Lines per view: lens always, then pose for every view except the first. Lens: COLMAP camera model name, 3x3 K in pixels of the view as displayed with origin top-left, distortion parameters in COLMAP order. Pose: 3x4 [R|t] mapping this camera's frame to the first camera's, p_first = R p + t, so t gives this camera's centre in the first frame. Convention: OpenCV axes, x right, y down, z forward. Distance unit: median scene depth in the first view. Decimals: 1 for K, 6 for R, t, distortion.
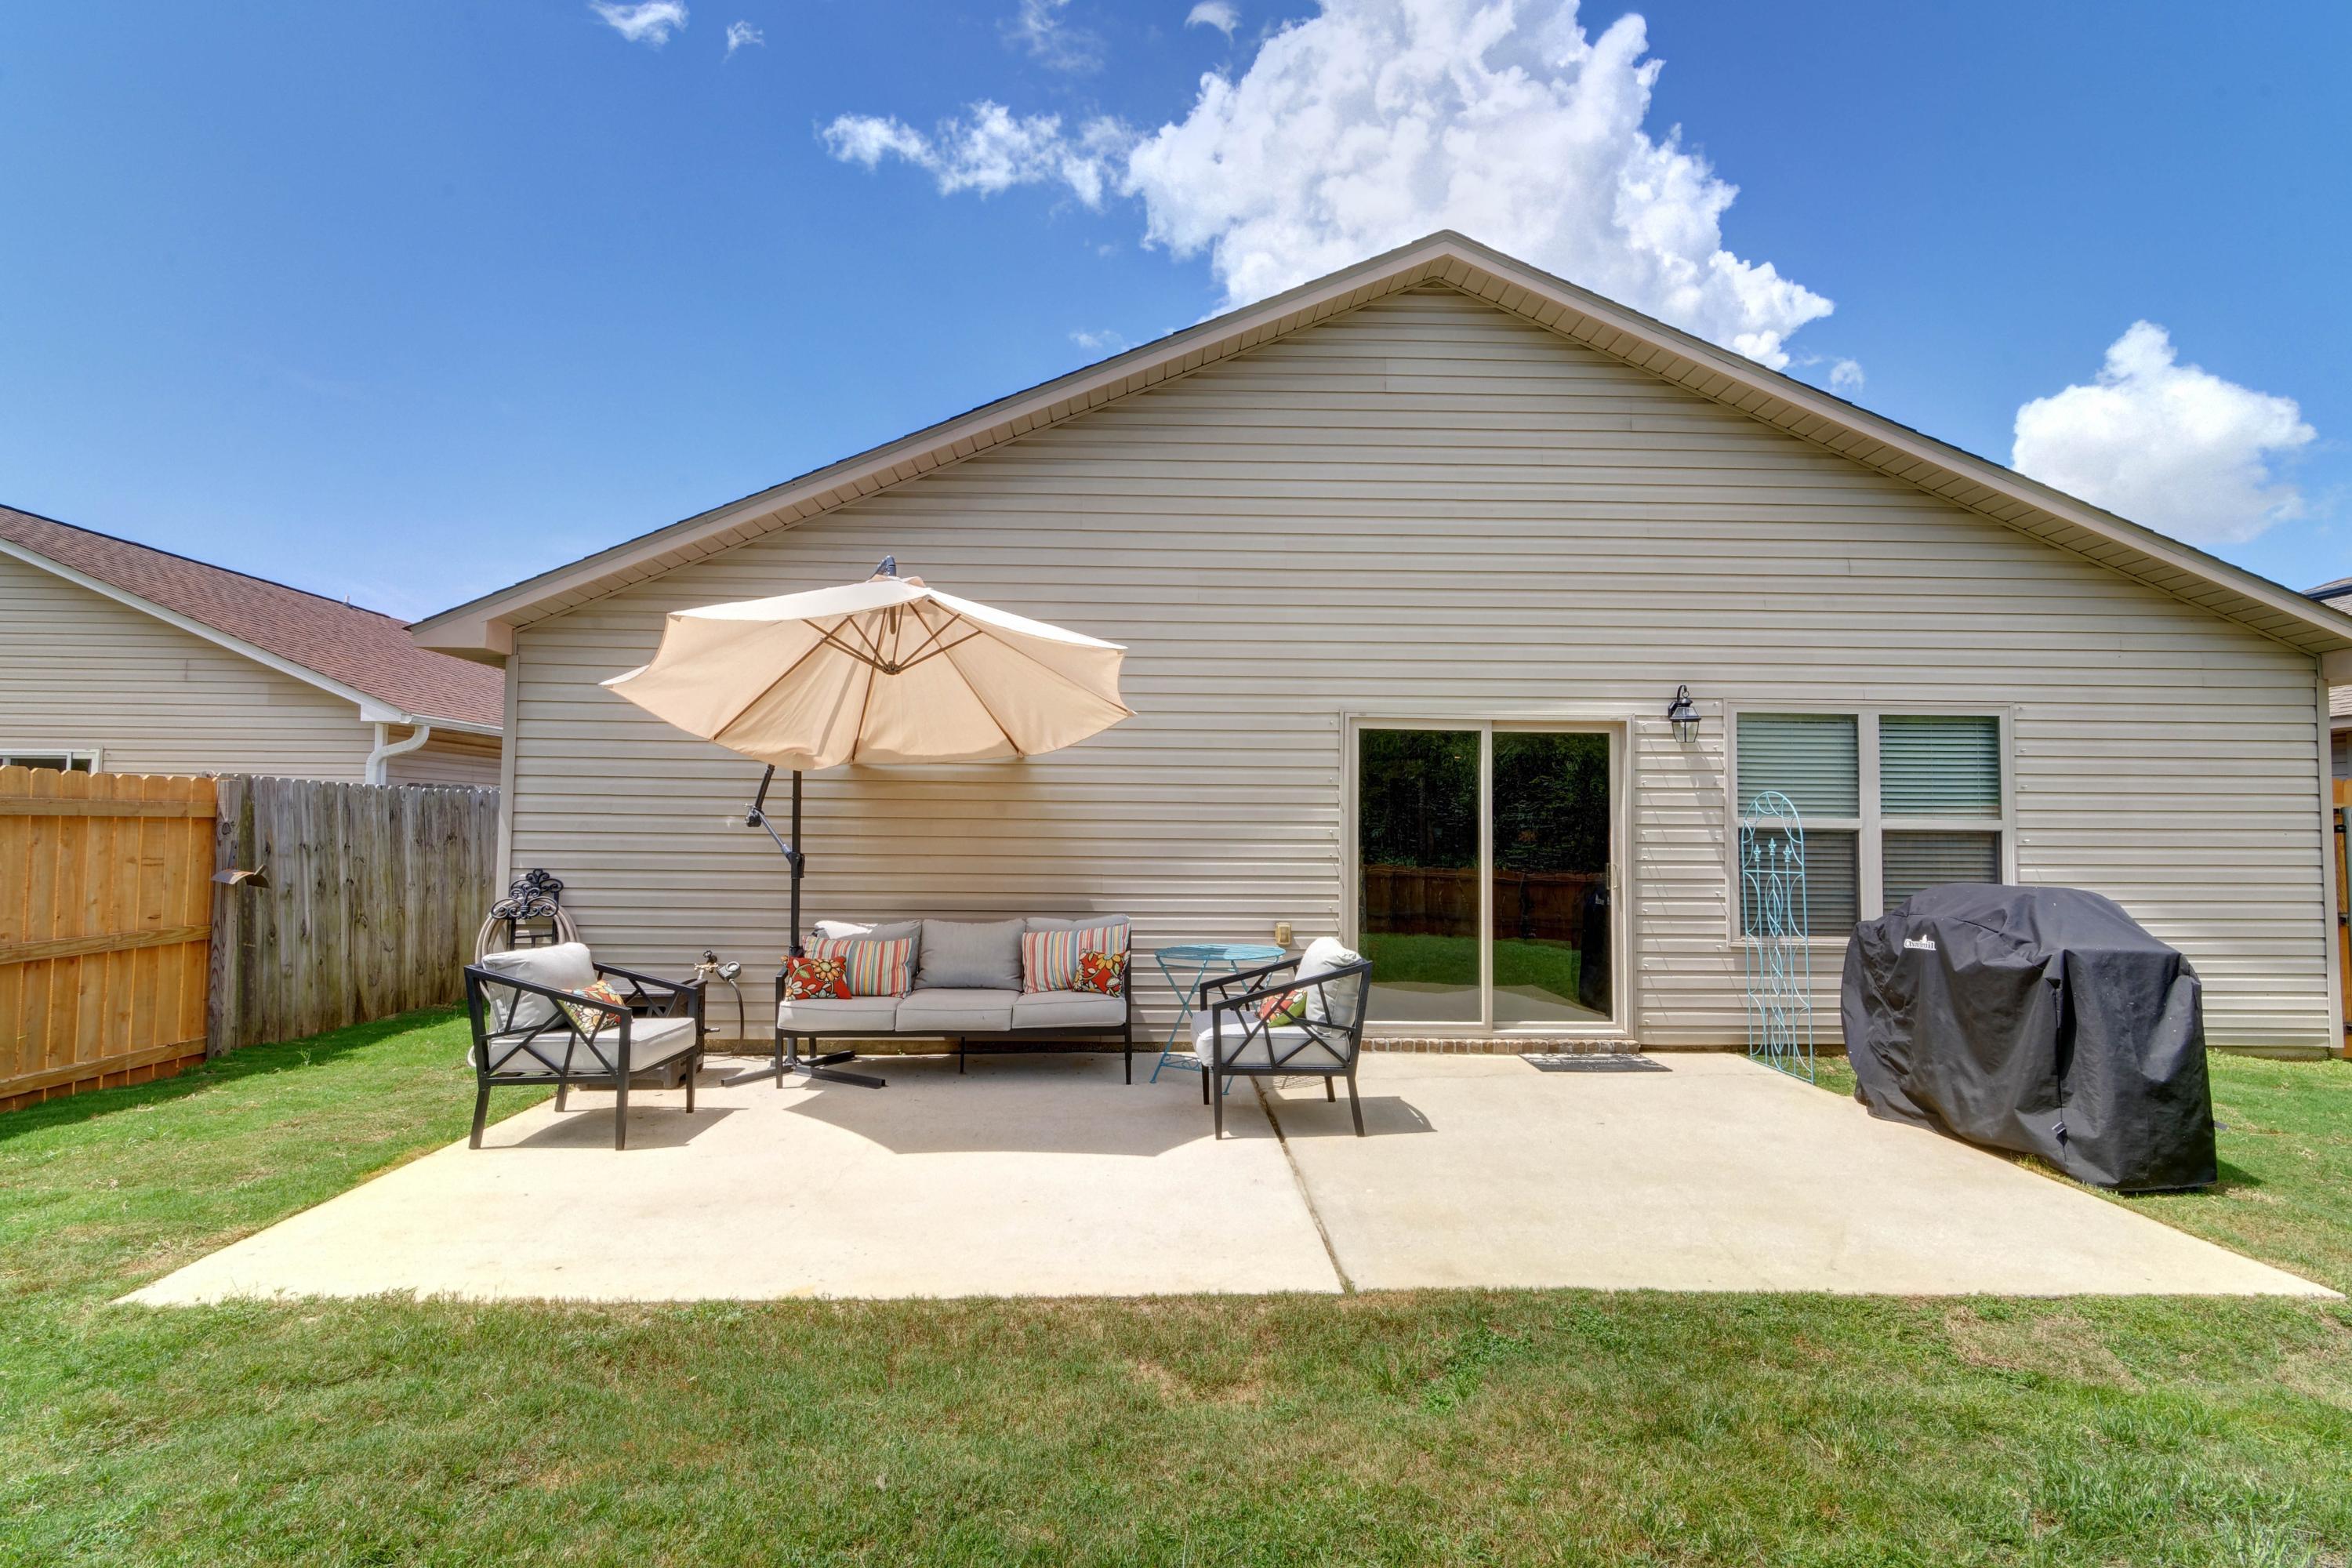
lens RADIAL K [[1130.3, 0, 1162.1], [0, 1130.3, 760.8], [0, 0, 1]] dist [0.002816, -0.003094]
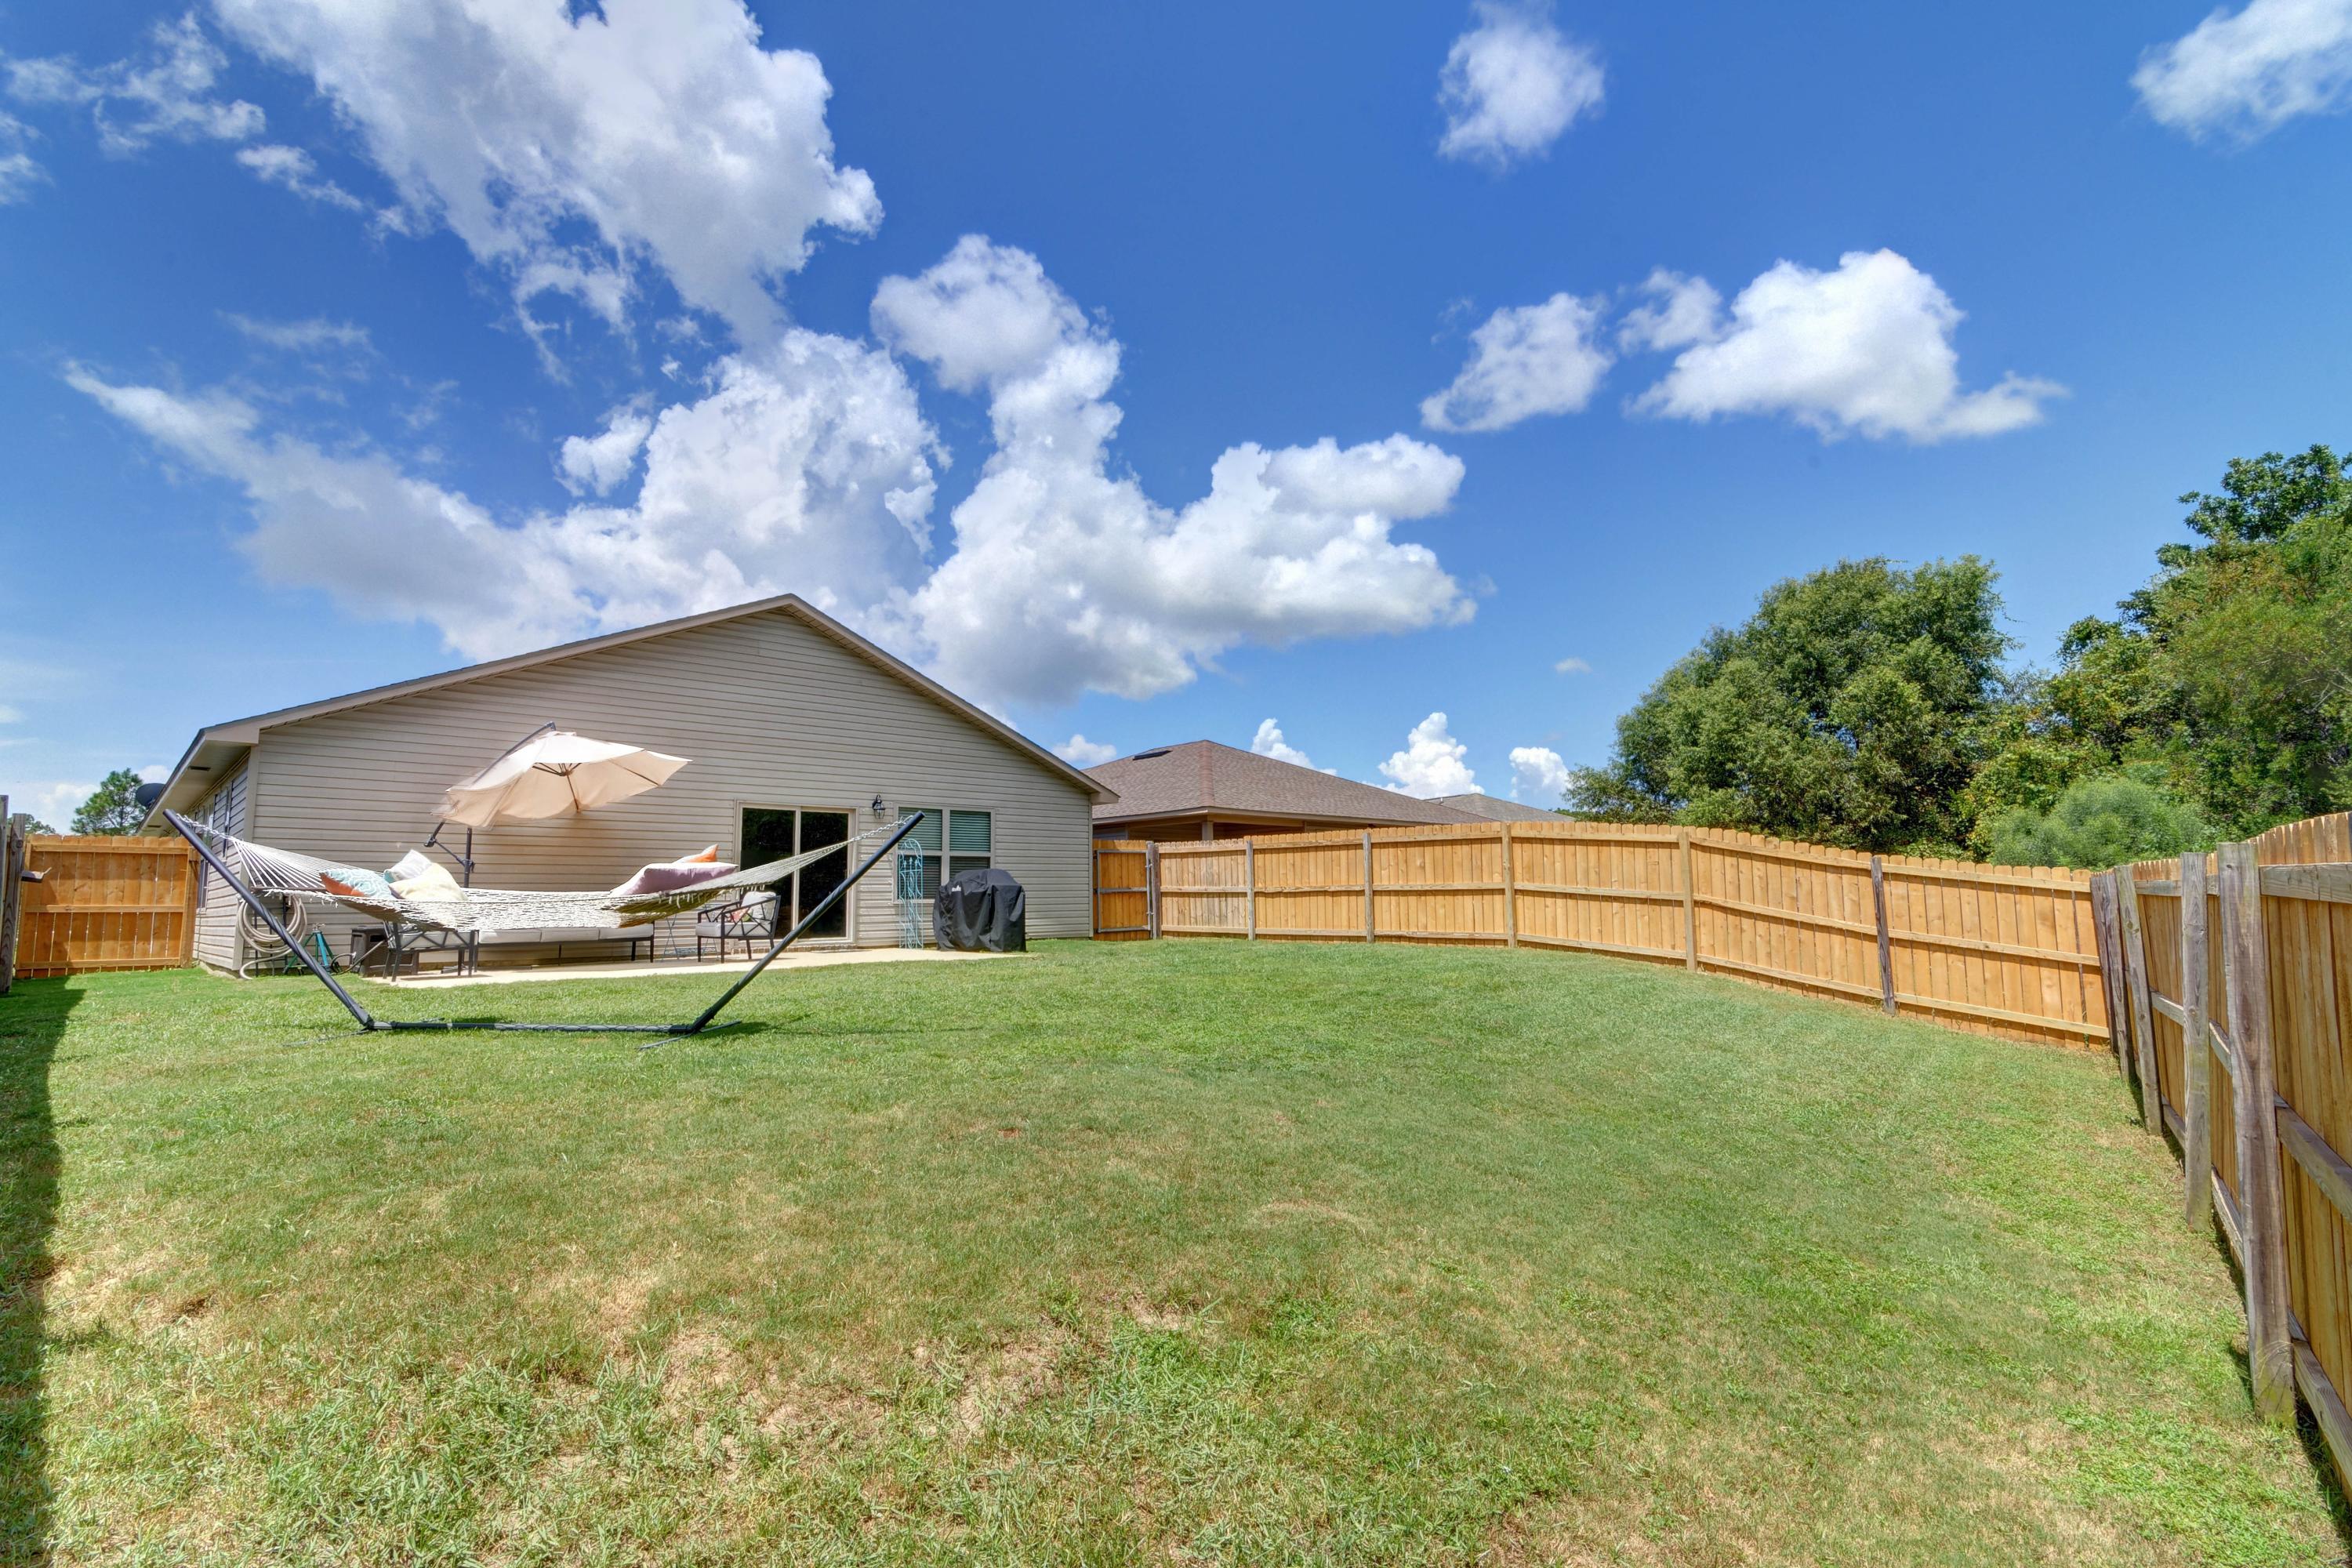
lens RADIAL K [[1130.3, 0, 1180.2], [0, 1130.3, 804.2], [0, 0, 1]] dist [0.002816, -0.003094]
pose [[0.733121, 0.038845, 0.678988, -0.712839], [-0.021589, 0.999194, -0.033853, 0.020919], [-0.679756, 0.010160, 0.733368, -1.217553]]
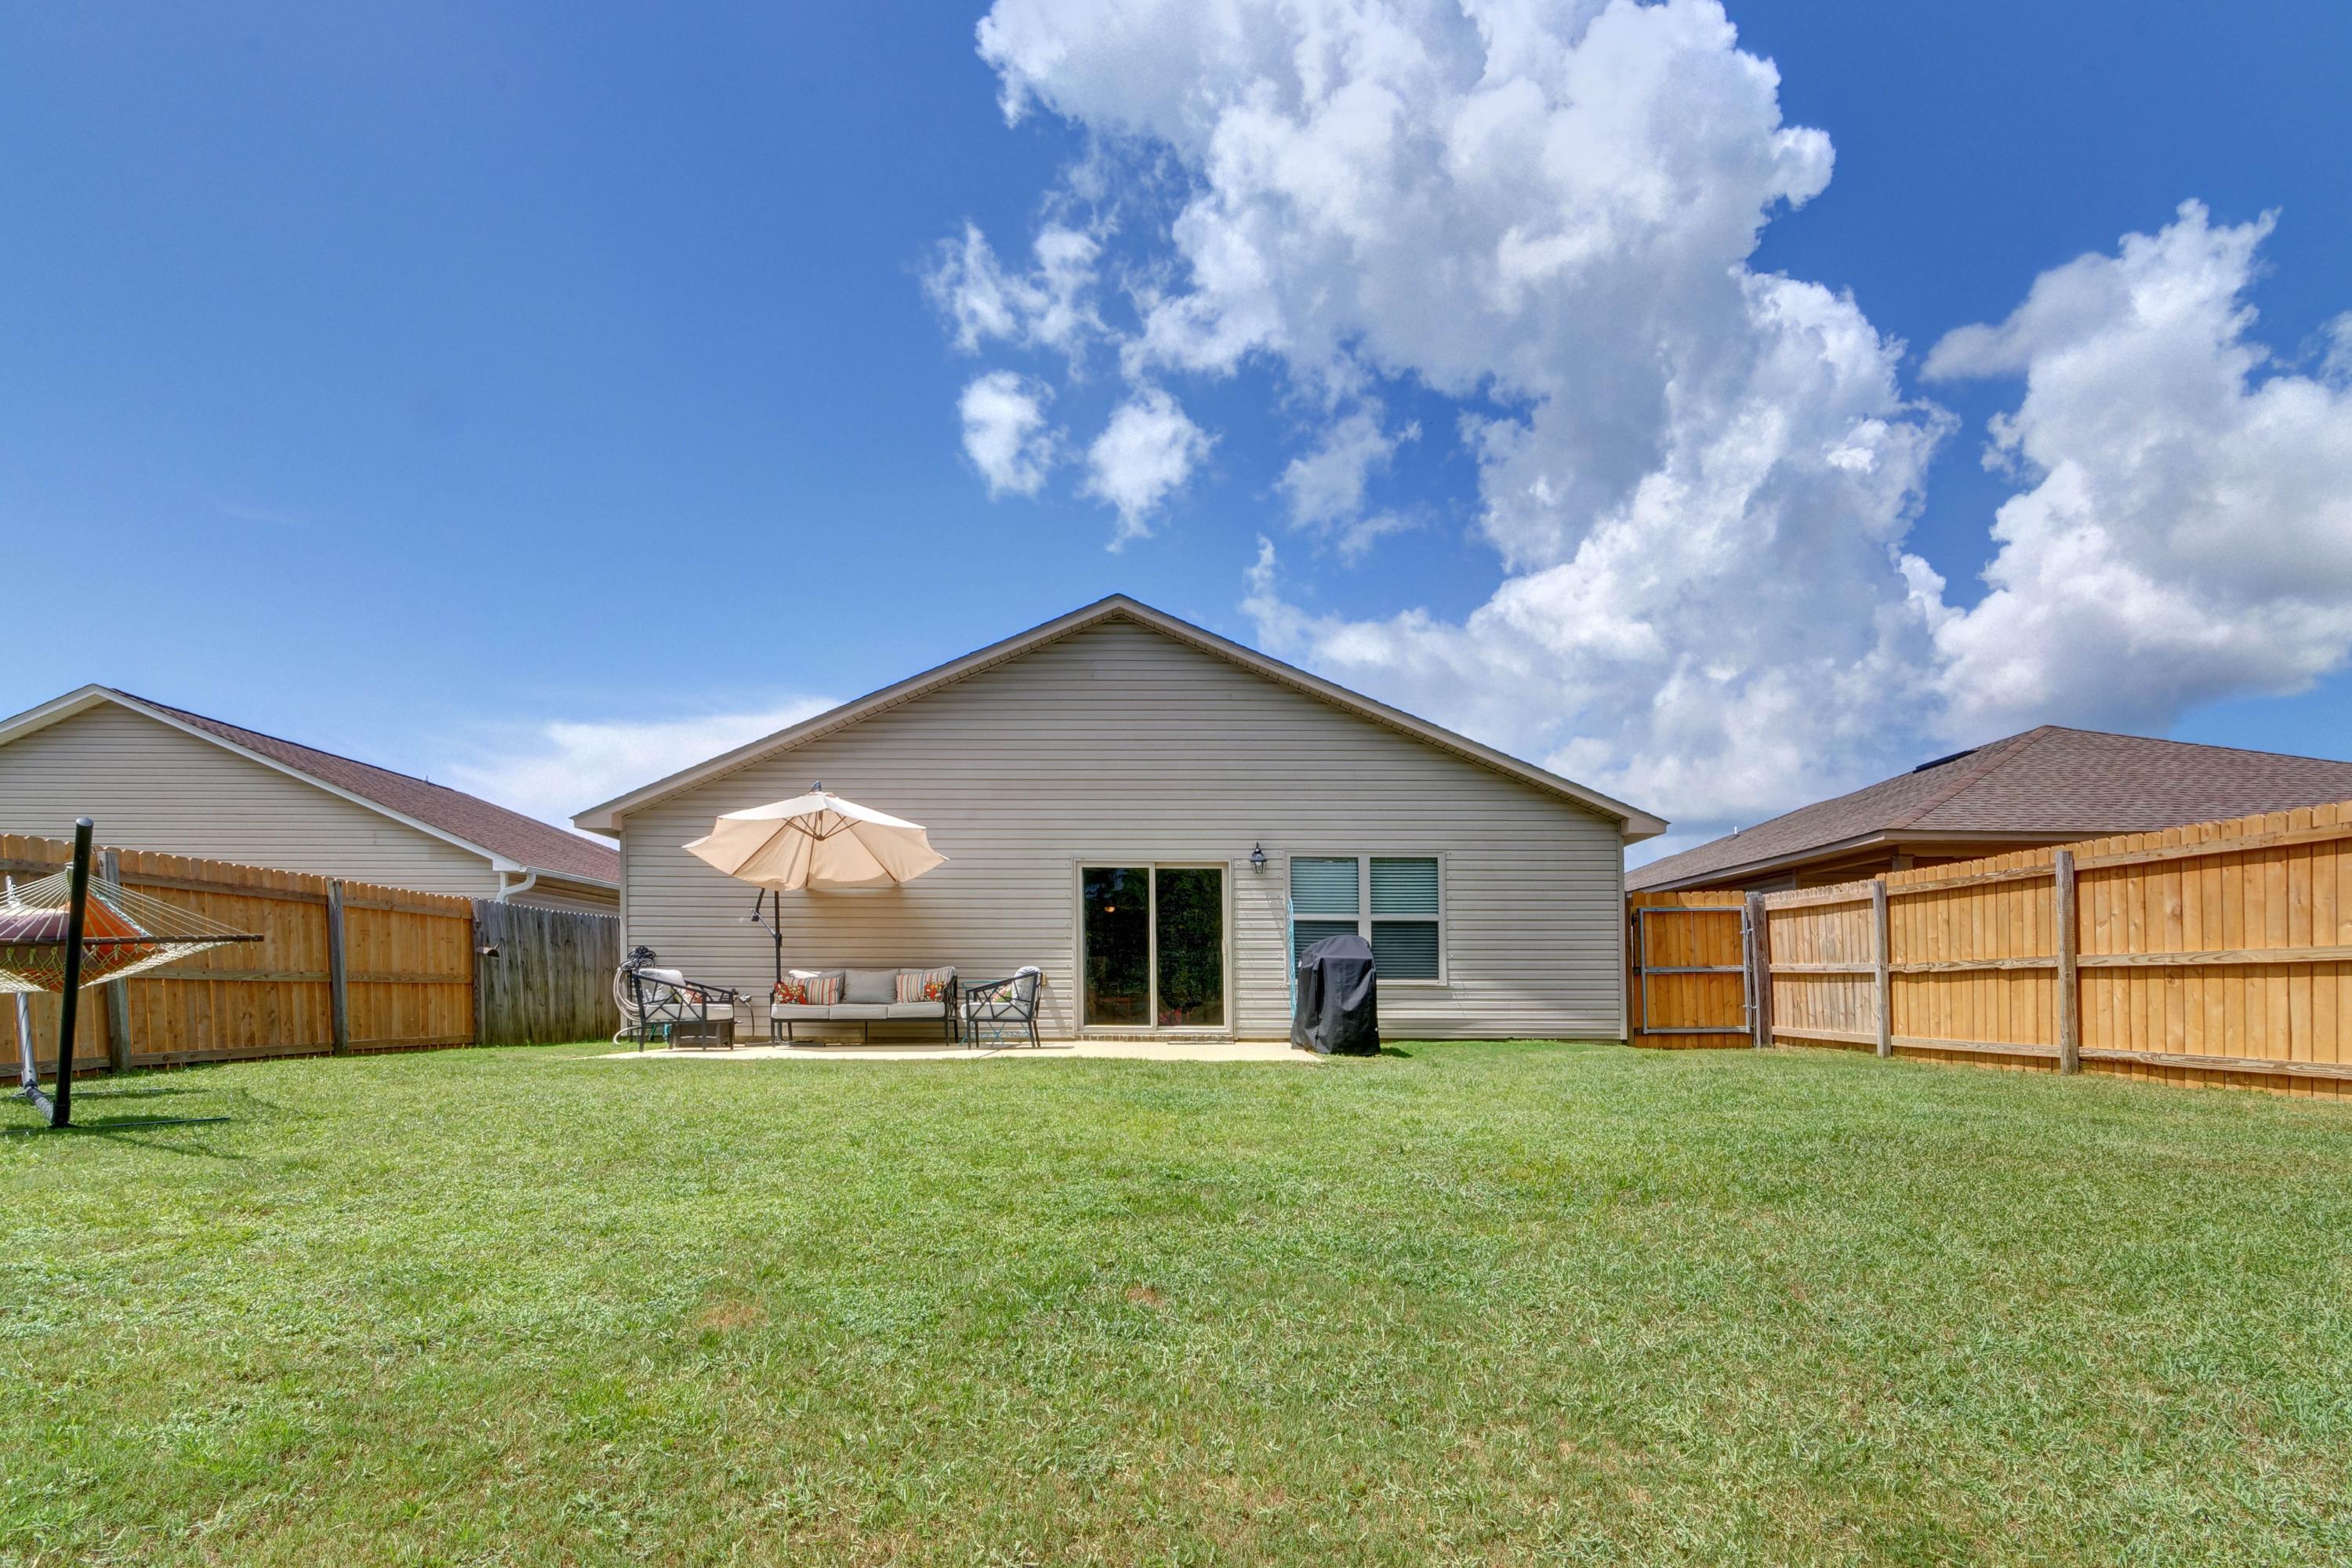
lens RADIAL K [[1248.7, 0, 1165.7], [0, 1248.7, 1010.4], [0, 0, 1]] dist [0.001935, 0.000140]
pose [[0.999781, -0.005835, -0.020103, 0.357029], [0.007260, 0.997411, 0.071538, 0.060507], [0.019633, -0.071668, 0.997235, -1.054858]]
